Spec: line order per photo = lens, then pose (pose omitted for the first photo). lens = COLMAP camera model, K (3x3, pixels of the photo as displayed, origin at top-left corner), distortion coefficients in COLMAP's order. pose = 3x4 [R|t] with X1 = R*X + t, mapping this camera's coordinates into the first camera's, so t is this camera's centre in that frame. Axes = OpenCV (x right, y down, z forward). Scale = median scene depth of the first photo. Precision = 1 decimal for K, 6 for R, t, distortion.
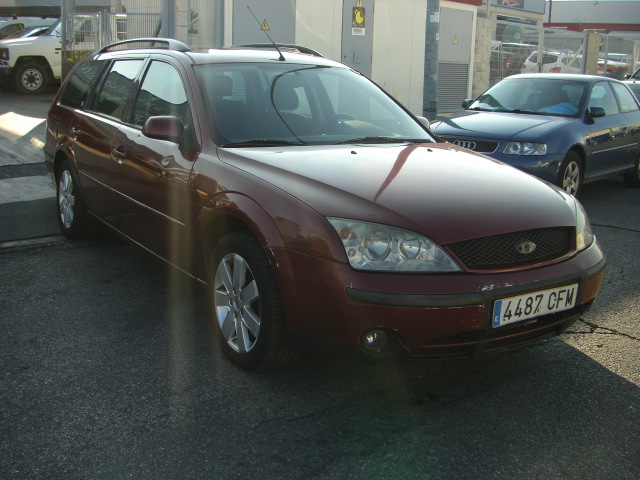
lens RADIAL K [[710.0, 0, 322.1], [0, 710.0, 234.7], [0, 0, 1]] dist [-0.138841, 0.000000]
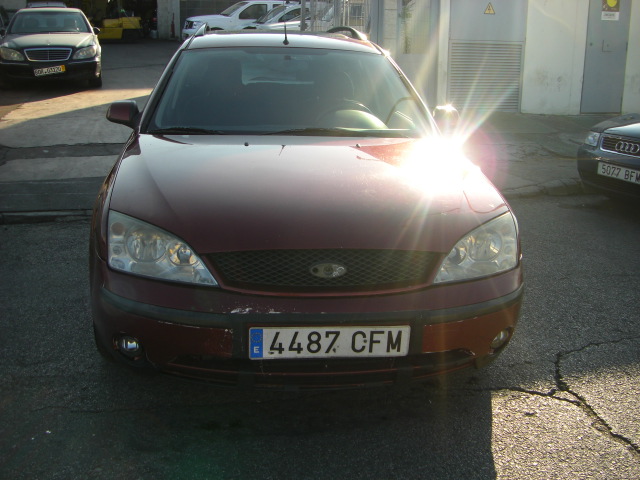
lens RADIAL K [[710.0, 0, 320.9], [0, 710.0, 240.3], [0, 0, 1]] dist [-0.138841, 0.000000]
pose [[0.890852, 0.108240, -0.441210, 0.643570], [-0.096712, 0.994125, 0.048613, -0.055019], [0.443880, -0.000637, 0.896086, 0.269586]]
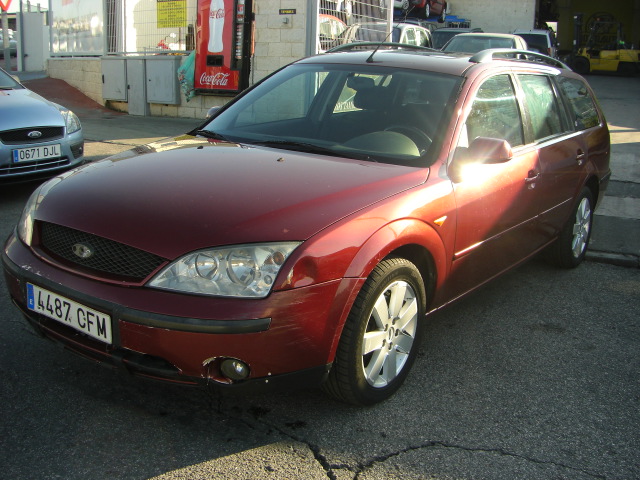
lens RADIAL K [[710.0, 0, 316.9], [0, 710.0, 240.3], [0, 0, 1]] dist [-0.138841, 0.000000]
pose [[0.343746, 0.214095, -0.914331, 1.239921], [-0.240515, 0.961259, 0.134661, -0.193705], [0.907740, 0.173621, 0.381922, 0.934158]]
